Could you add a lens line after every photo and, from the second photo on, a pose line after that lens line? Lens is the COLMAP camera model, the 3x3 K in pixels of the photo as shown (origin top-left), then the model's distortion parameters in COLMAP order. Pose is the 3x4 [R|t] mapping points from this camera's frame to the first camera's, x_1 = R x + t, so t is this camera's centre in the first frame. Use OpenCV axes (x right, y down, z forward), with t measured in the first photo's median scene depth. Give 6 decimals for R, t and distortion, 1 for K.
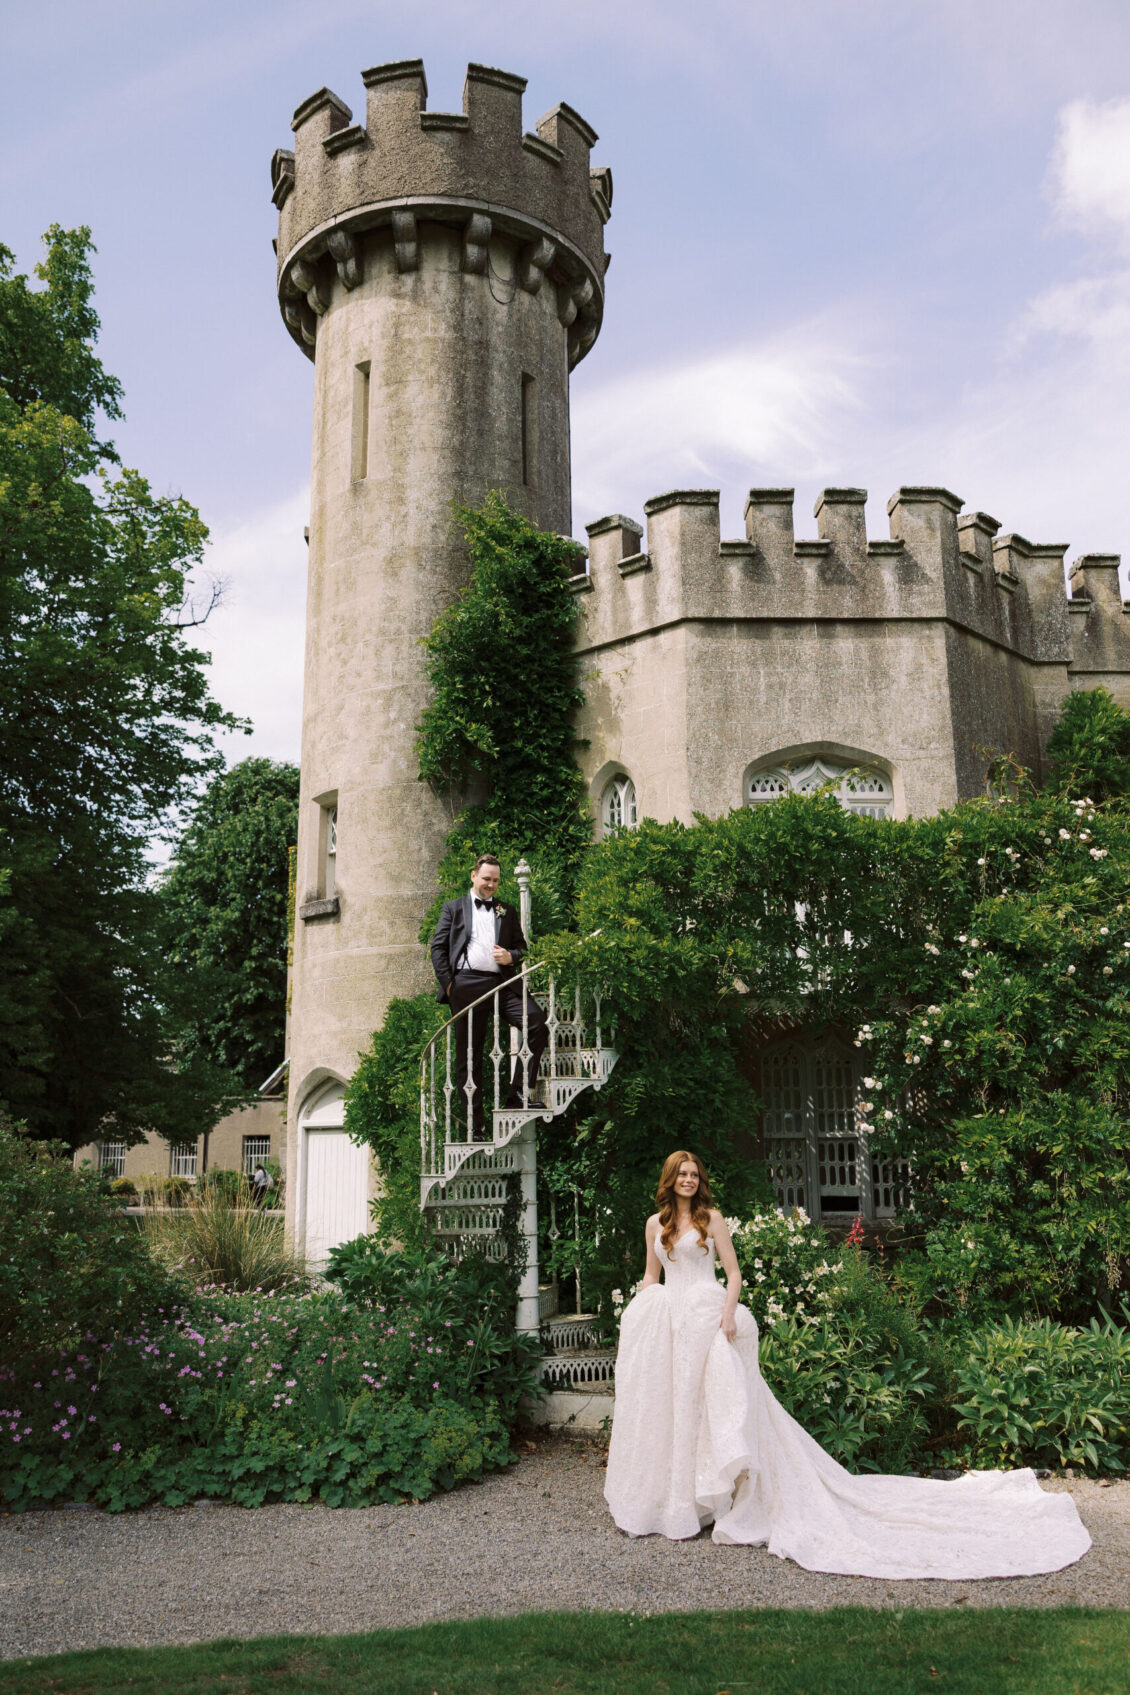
lens RADIAL K [[1346.0, 0, 566.3], [0, 1346.0, 854.0], [0, 0, 1]] dist [0.004262, -0.000797]
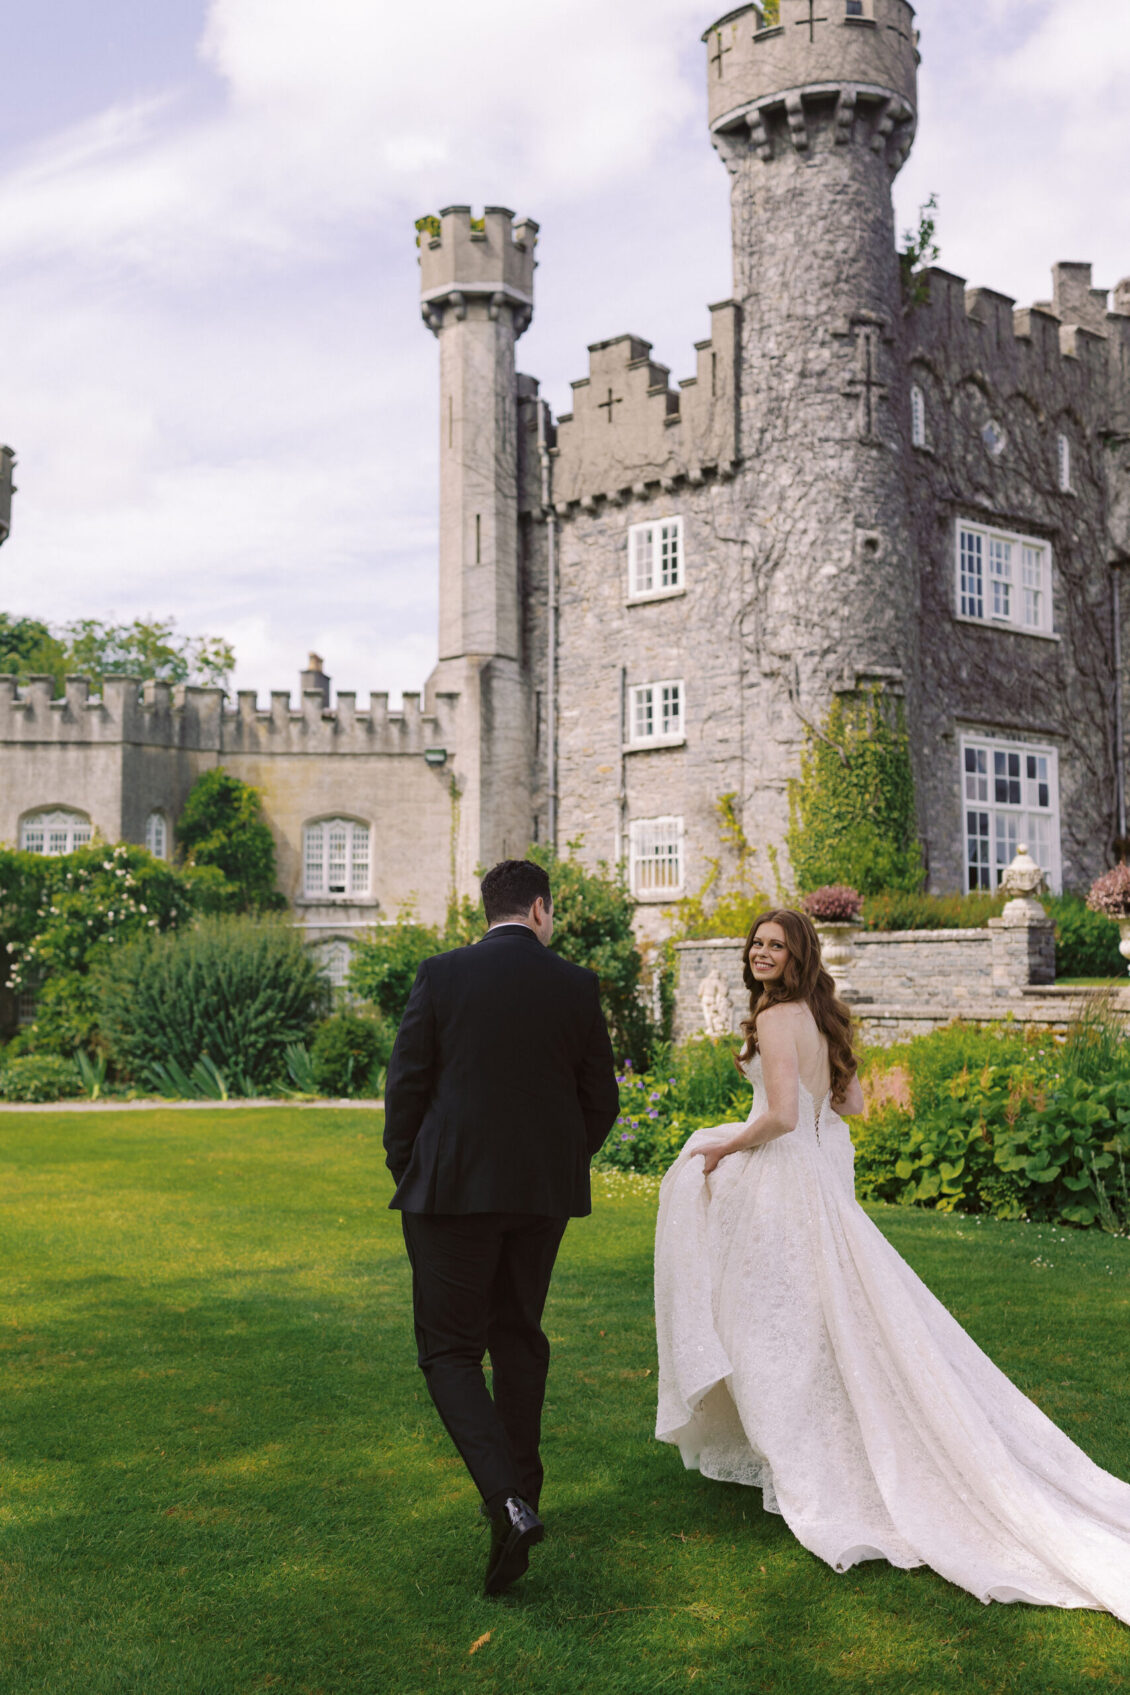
lens RADIAL K [[1645.1, 0, 570.0], [0, 1645.1, 844.2], [0, 0, 1]] dist [0.021638, -0.021897]
pose [[0.999269, 0.012416, 0.036154, 0.843696], [-0.017165, 0.990811, 0.134161, -0.354982], [-0.034156, -0.134684, 0.990300, -1.493342]]
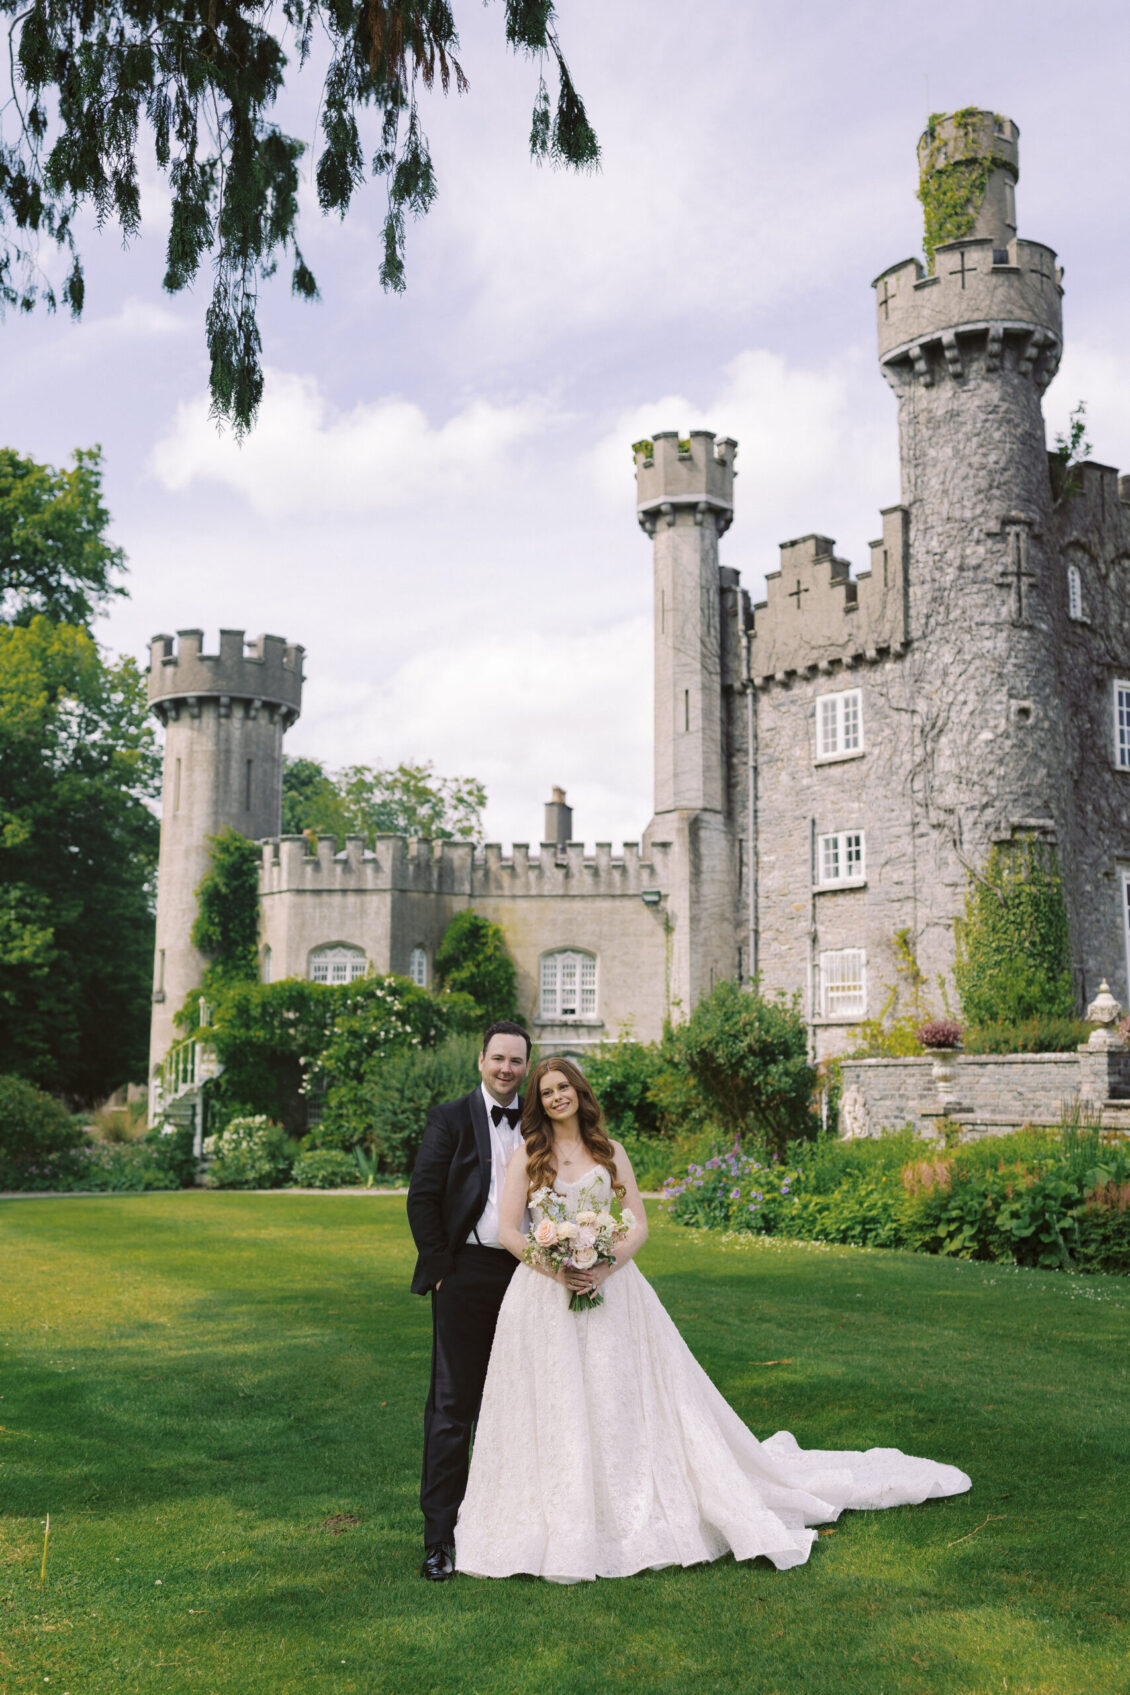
lens RADIAL K [[1647.8, 0, 567.7], [0, 1647.8, 850.8], [0, 0, 1]] dist [0.025317, -0.028619]
pose [[0.993073, 0.000404, -0.117502, 0.925313], [0.008317, 0.997244, 0.073718, -0.448104], [0.117208, -0.074185, 0.990333, -1.901807]]
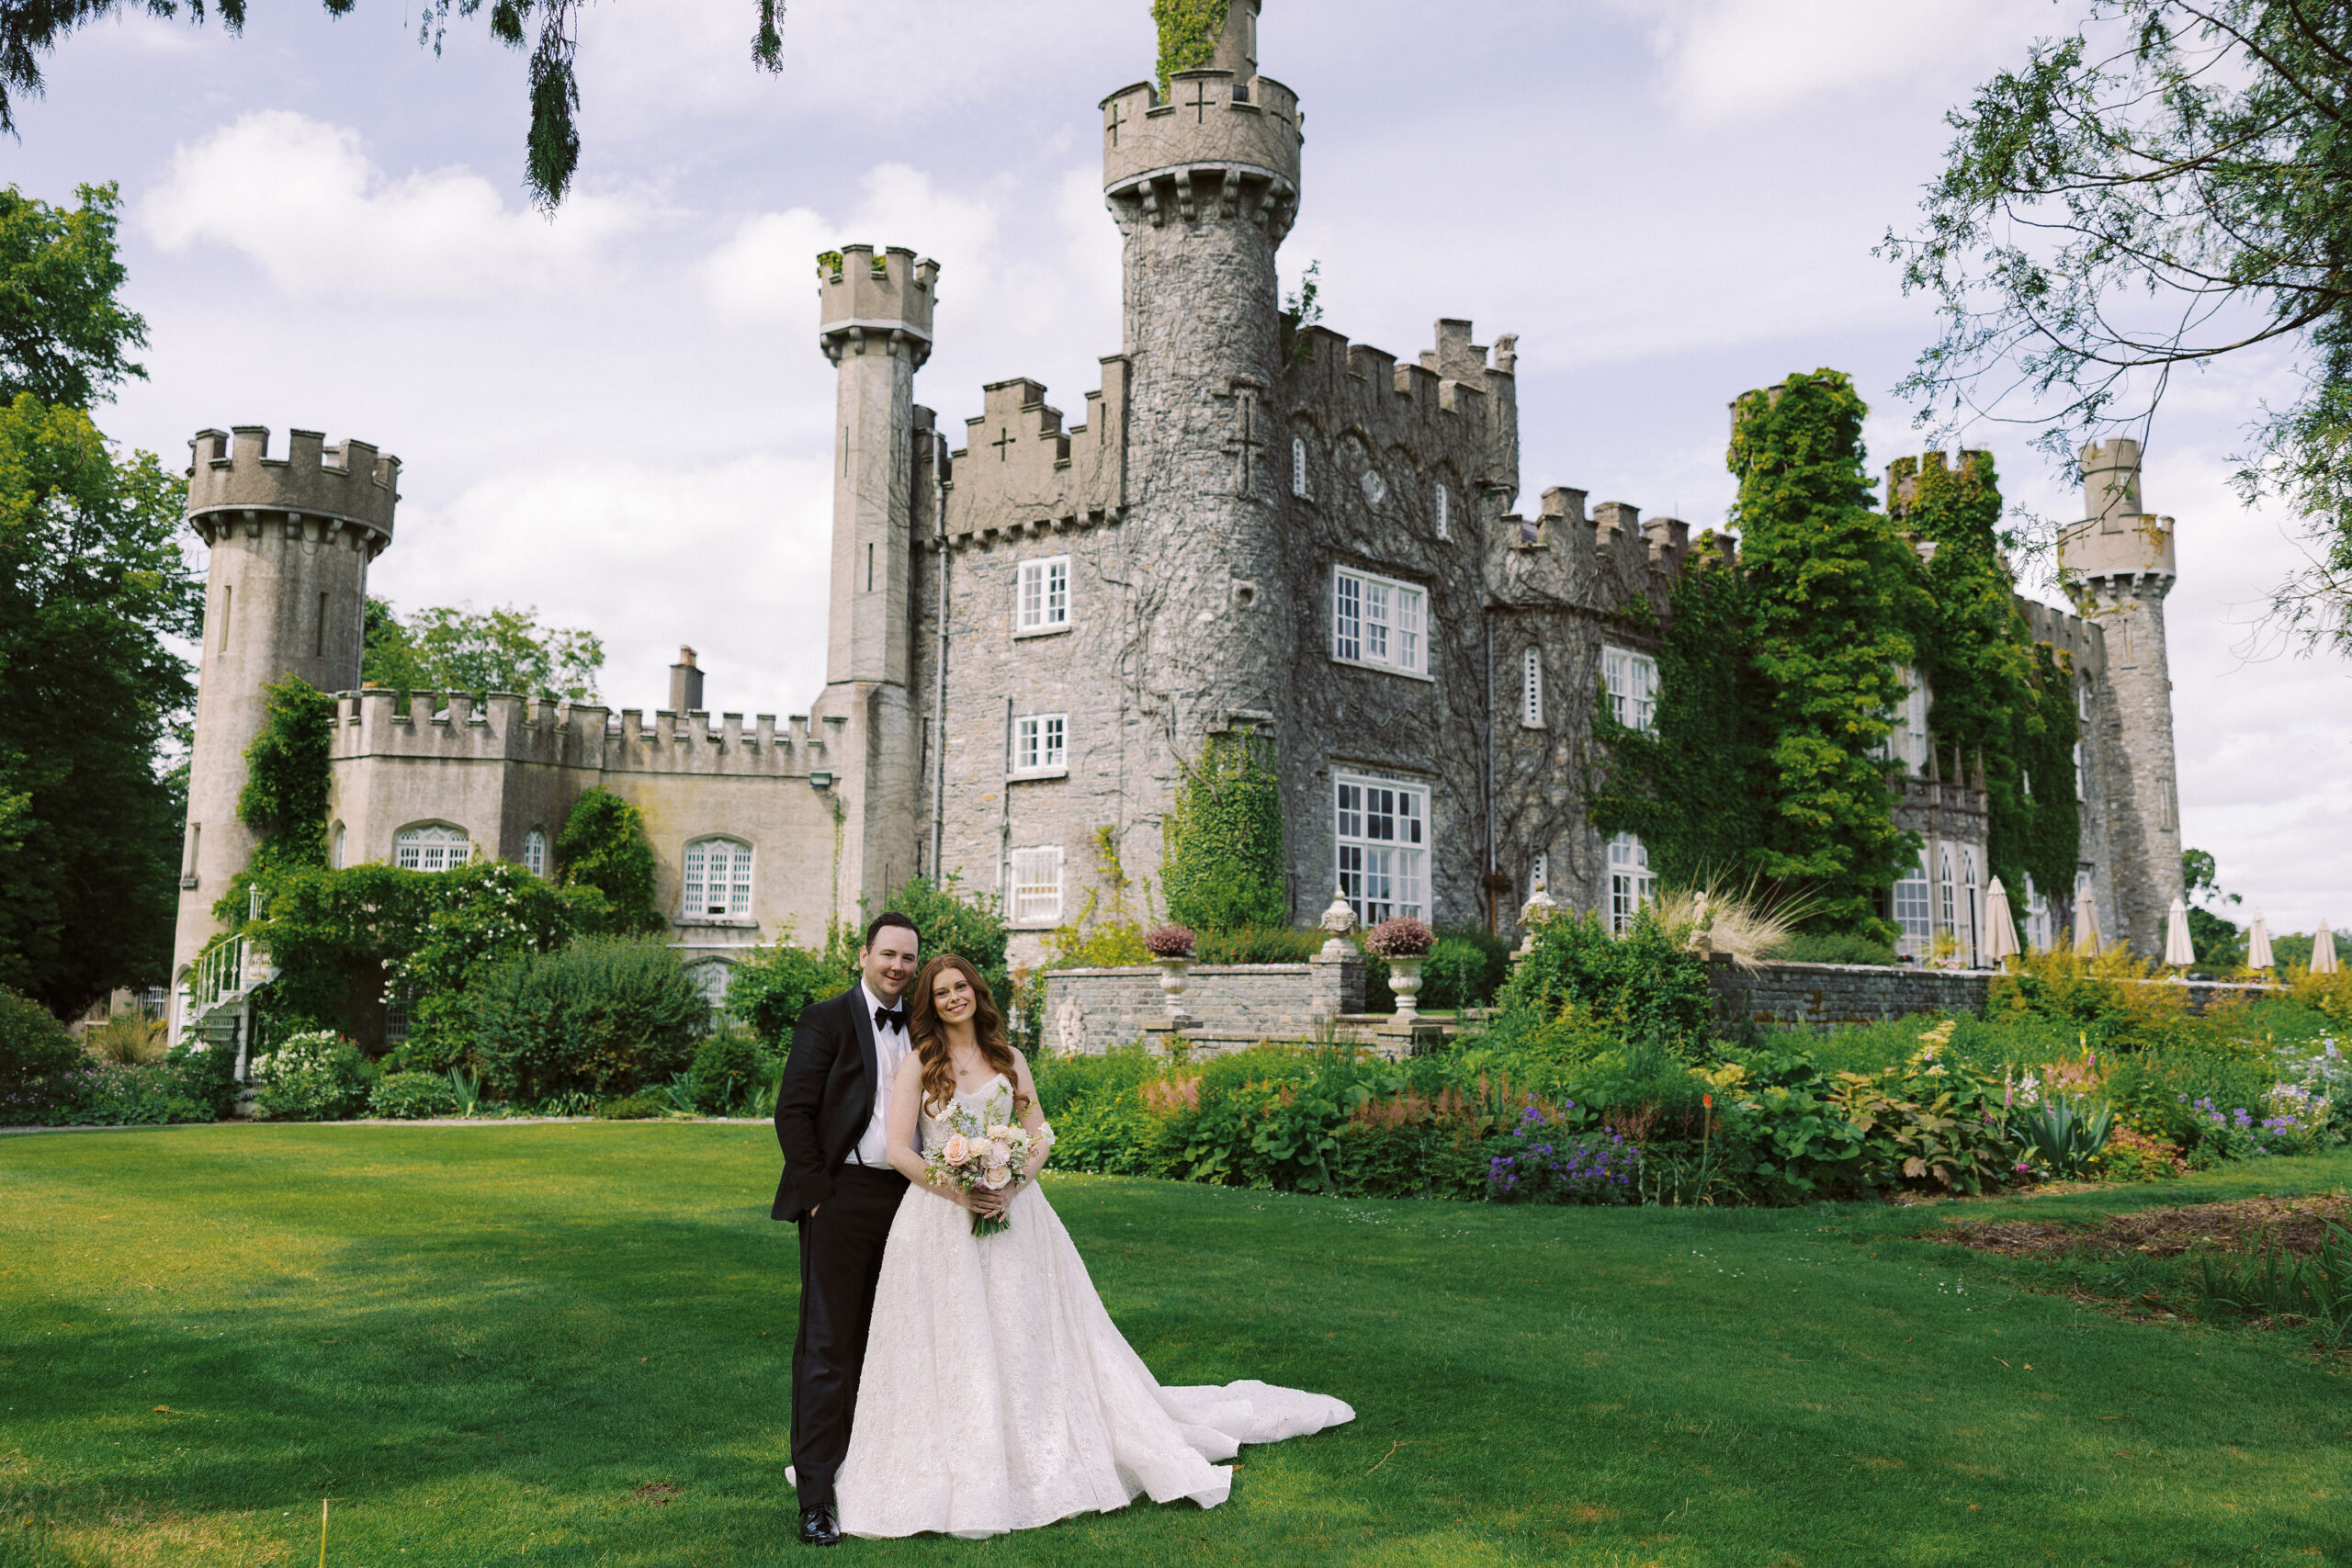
lens RADIAL K [[1881.3, 0, 1154.3], [0, 1881.3, 752.5], [0, 0, 1]] dist [0.013082, -0.011441]
pose [[0.990182, 0.042112, 0.133293, 0.848141], [-0.052885, 0.995523, 0.078345, -0.445101], [-0.129397, -0.084625, 0.987975, -1.913619]]
